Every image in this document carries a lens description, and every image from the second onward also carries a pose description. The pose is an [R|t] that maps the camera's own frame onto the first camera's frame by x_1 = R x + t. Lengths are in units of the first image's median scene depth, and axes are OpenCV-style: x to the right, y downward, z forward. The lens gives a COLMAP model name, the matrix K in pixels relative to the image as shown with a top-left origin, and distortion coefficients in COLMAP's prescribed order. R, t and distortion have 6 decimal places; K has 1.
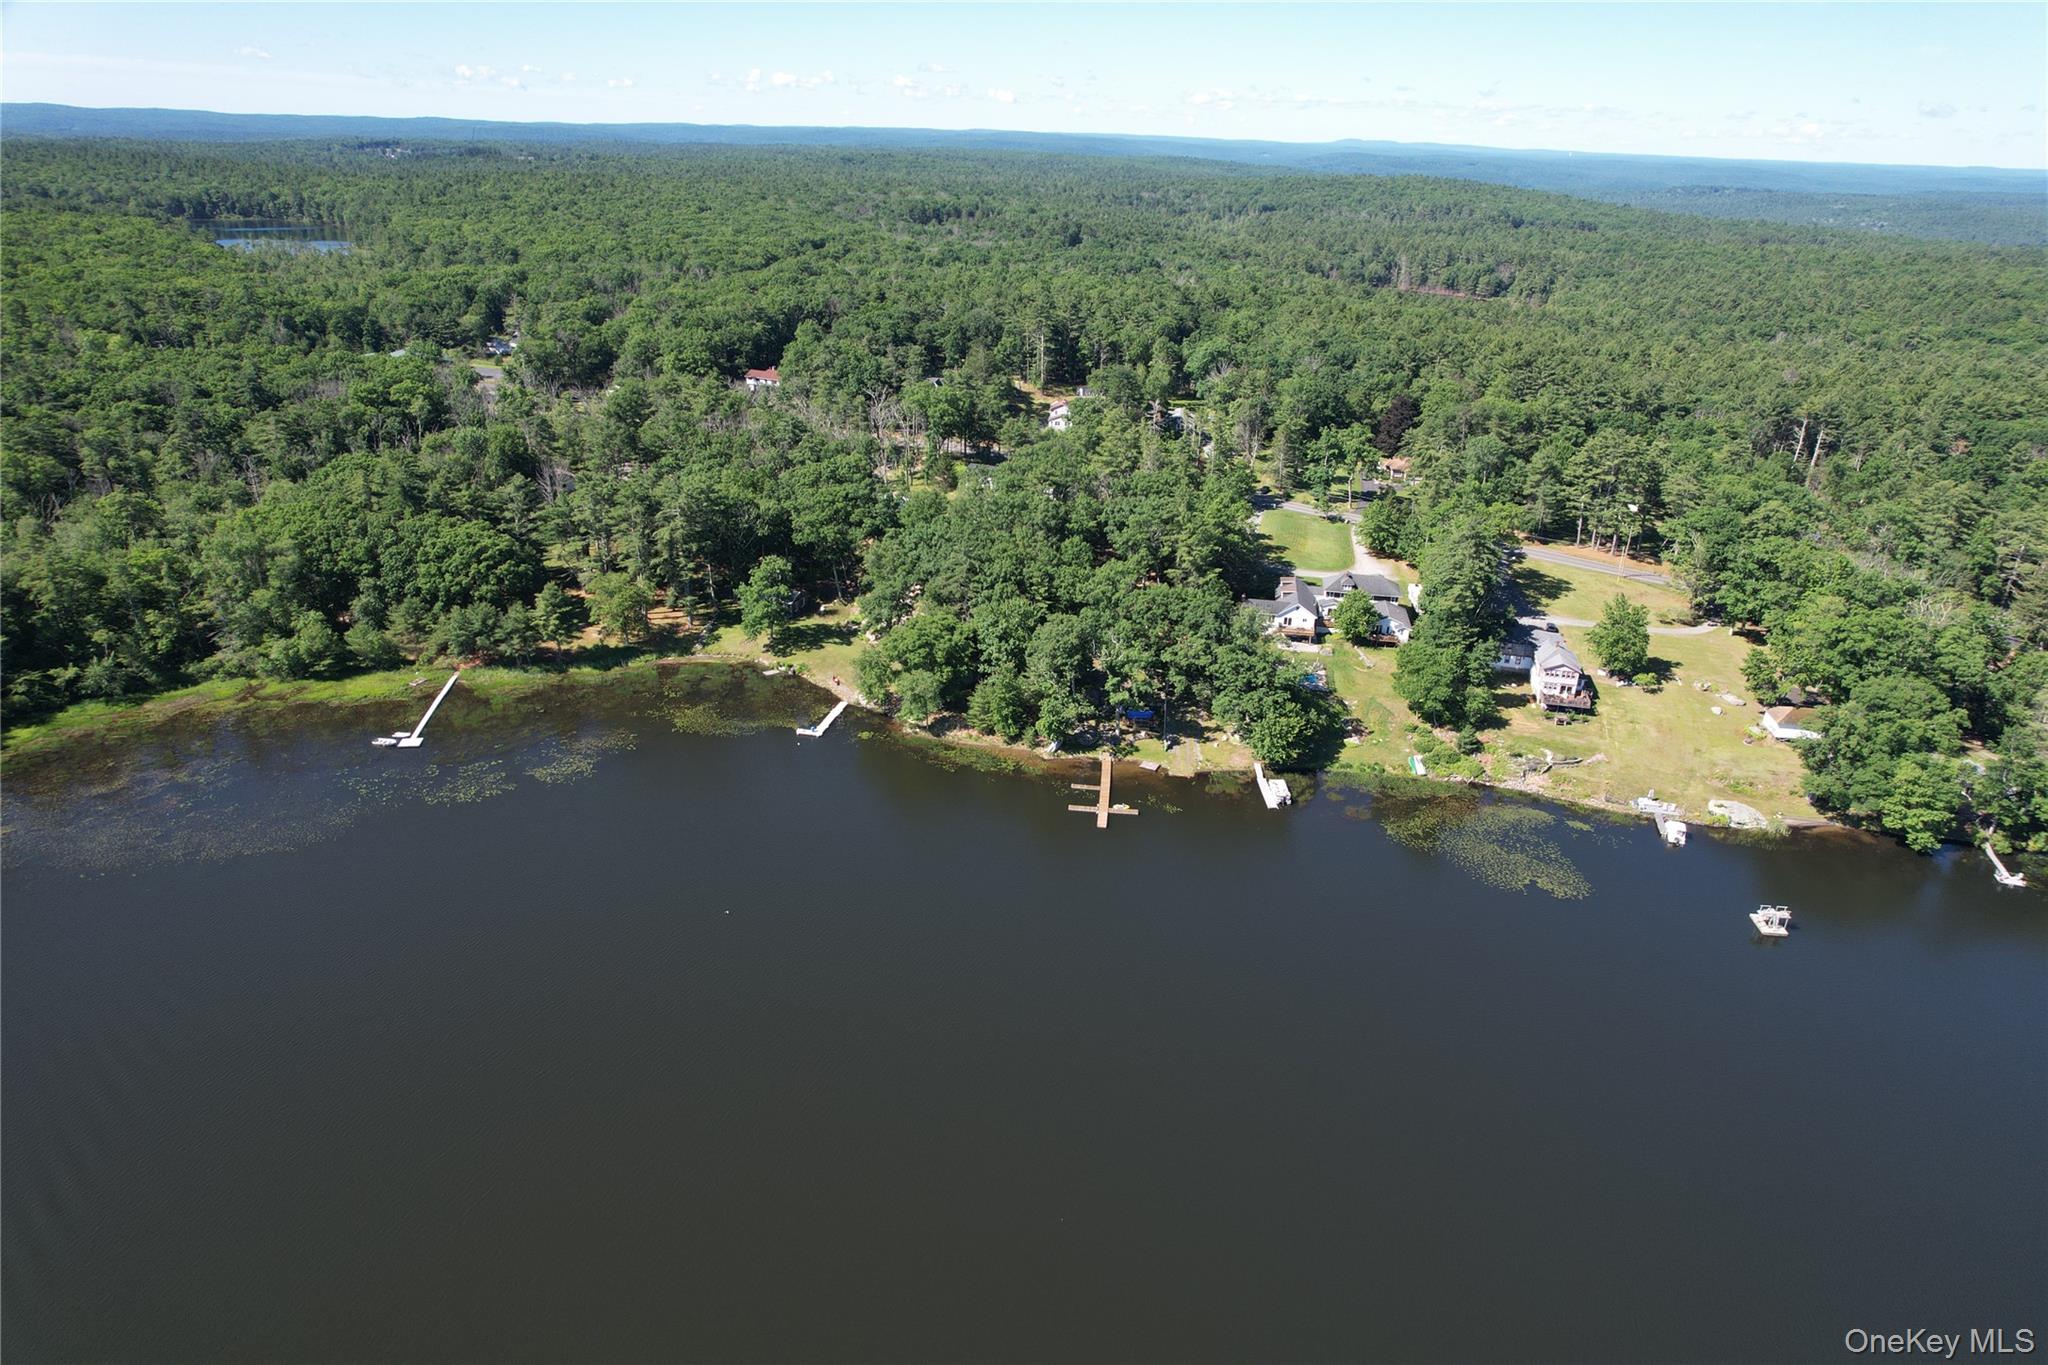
lens RADIAL K [[1314.0, 0, 1031.7], [0, 1314.0, 689.6], [0, 0, 1]] dist [-0.085504, 0.079971]
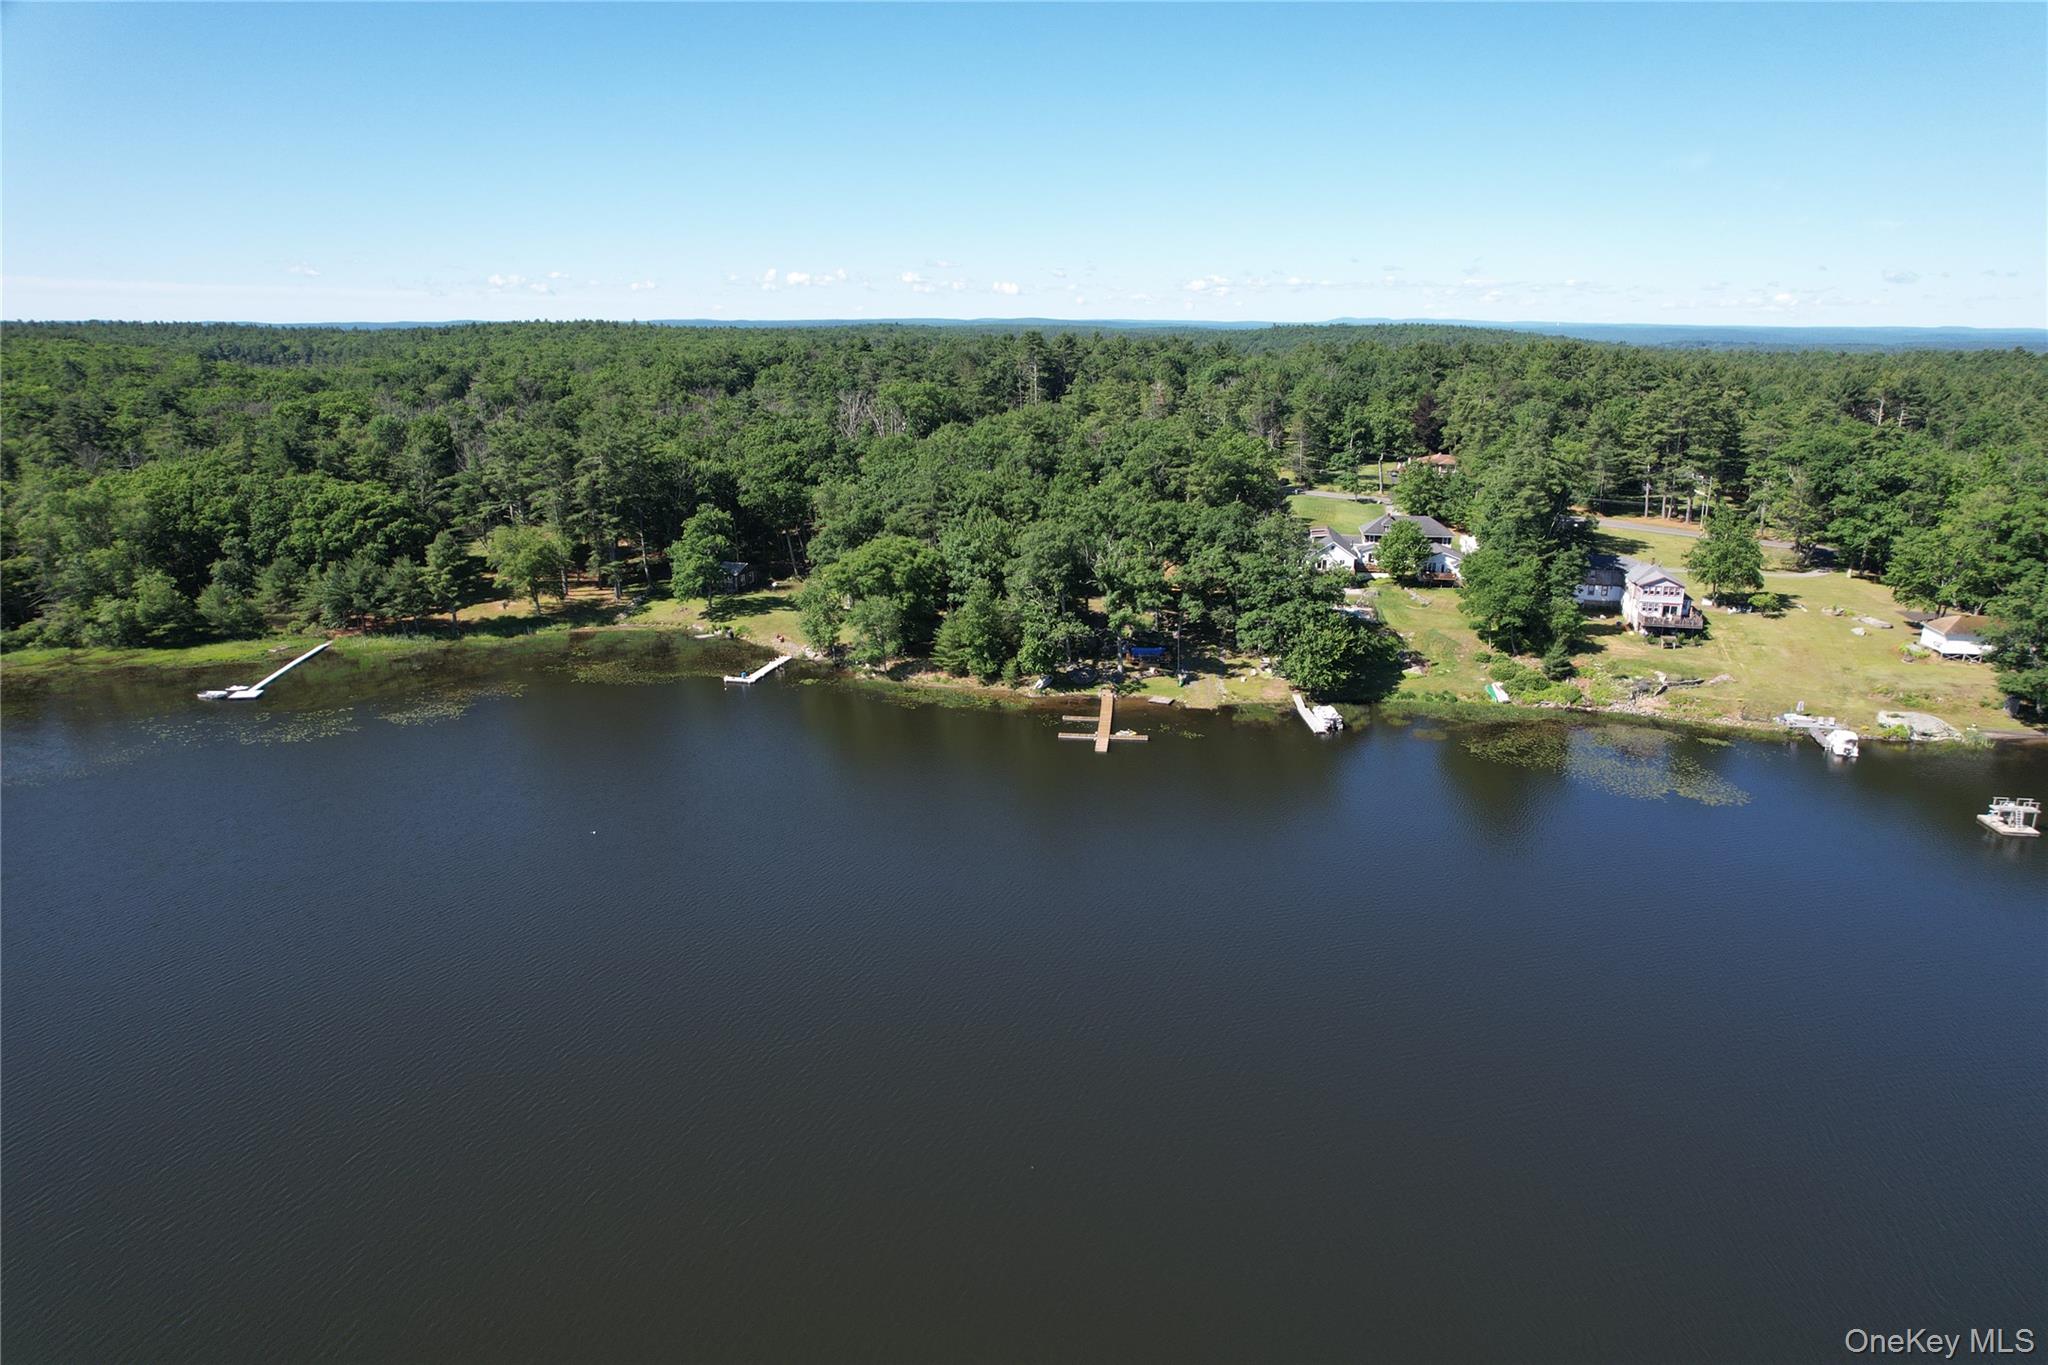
lens RADIAL K [[1314.1, 0, 1032.5], [0, 1314.1, 683.5], [0, 0, 1]] dist [-0.088209, 0.082186]
pose [[0.999658, -0.024141, -0.010020, 0.018771], [0.022540, 0.990288, -0.137190, 0.146345], [0.013235, 0.136917, 0.990494, 0.196544]]
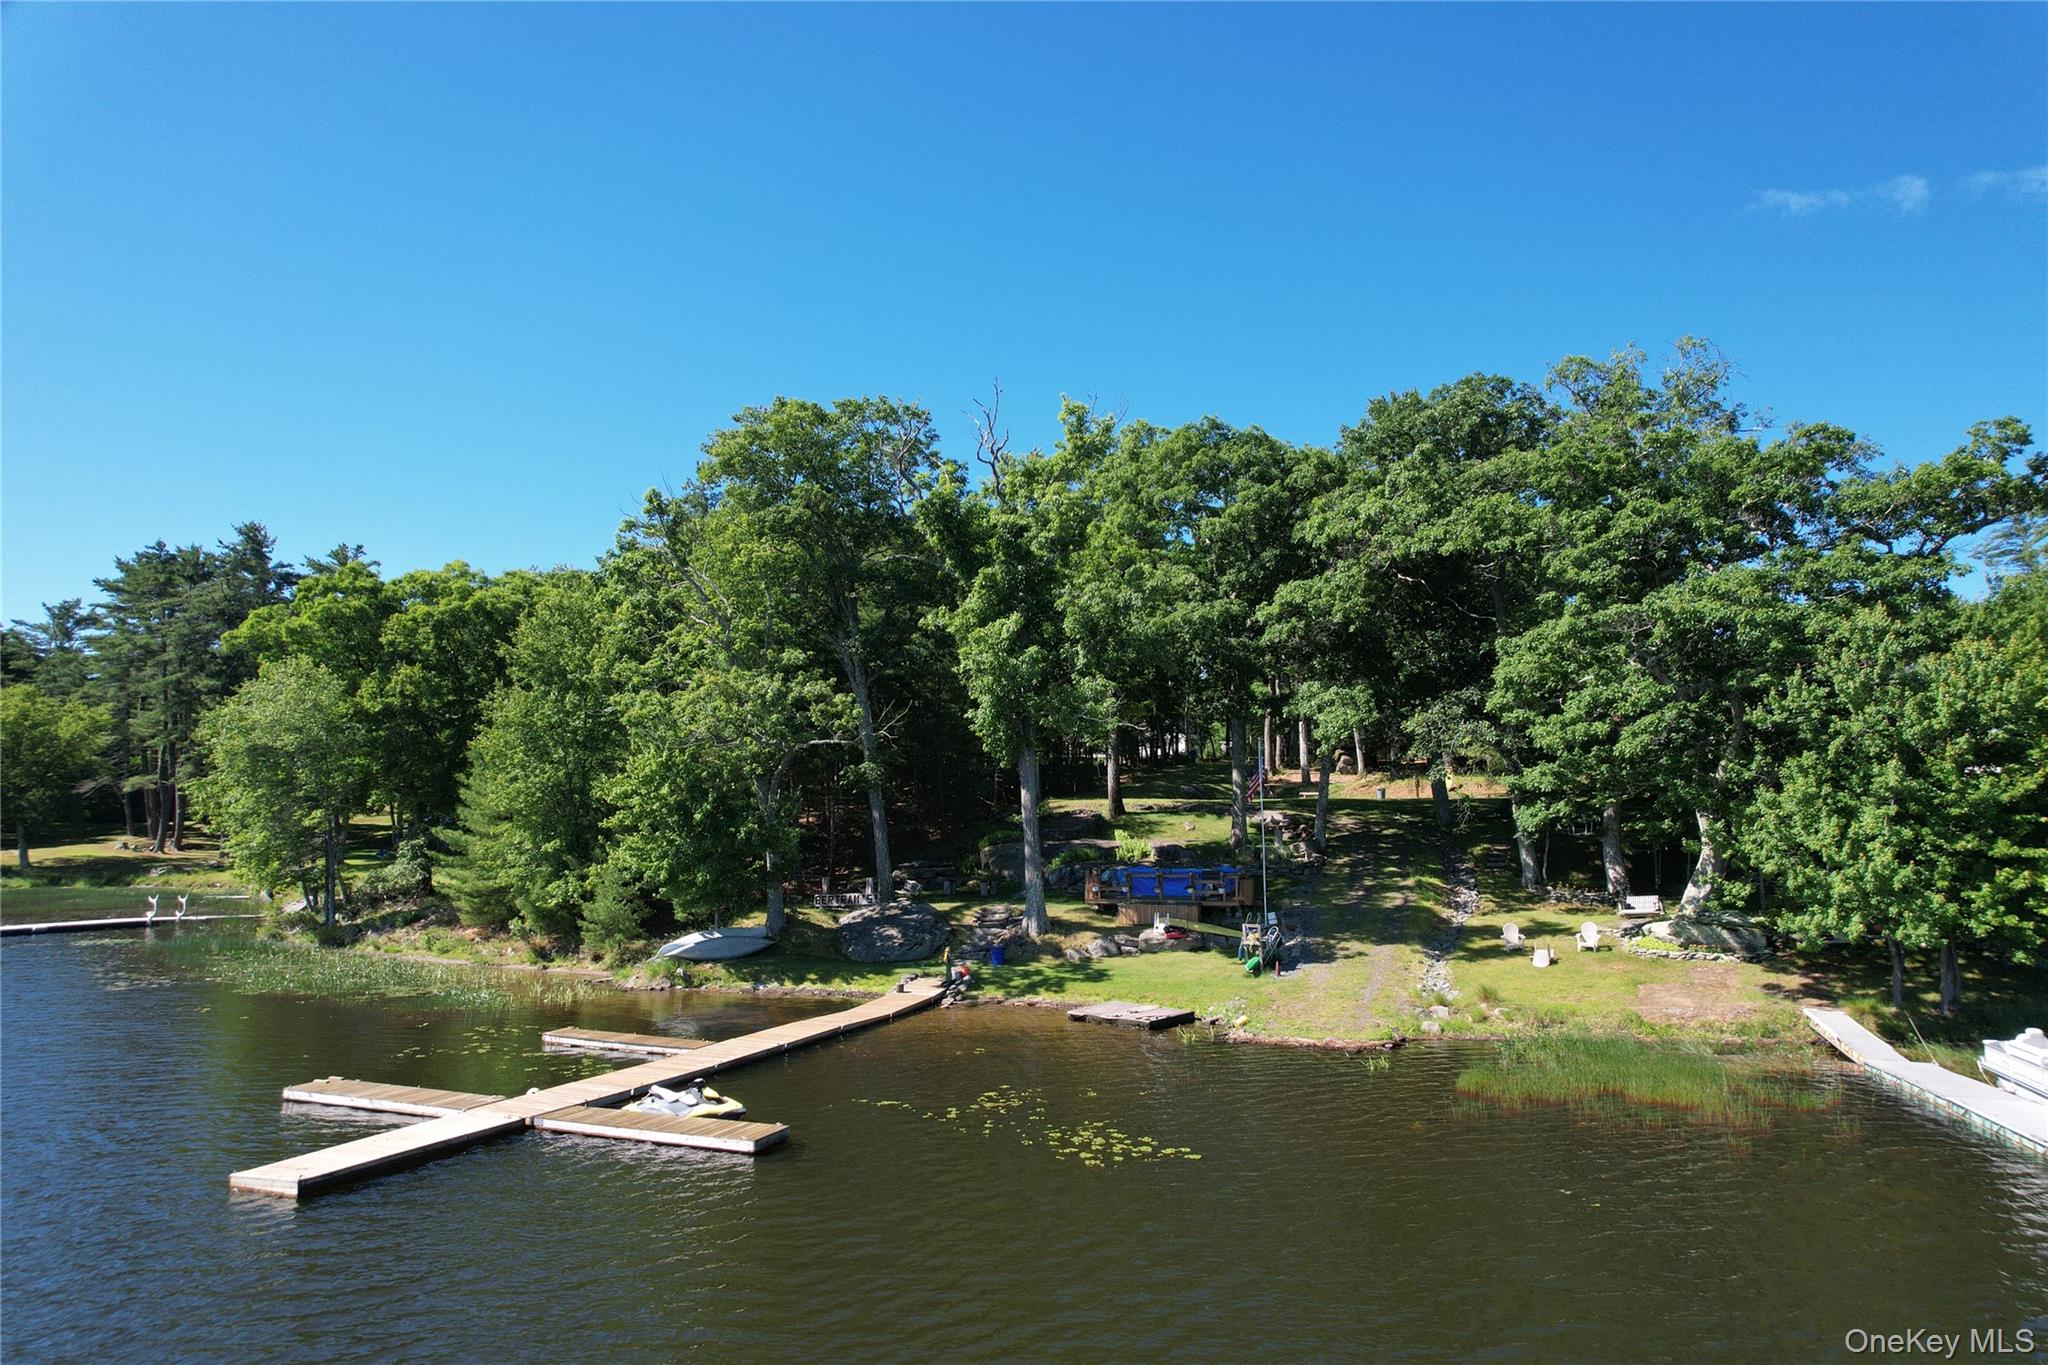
lens RADIAL K [[1314.1, 0, 1032.5], [0, 1314.1, 683.5], [0, 0, 1]] dist [-0.088209, 0.082186]
pose [[0.969898, -0.047070, -0.238919, 0.113210], [-0.078569, 0.868177, -0.489995, 0.097916], [0.230488, 0.494017, 0.838345, 0.786688]]
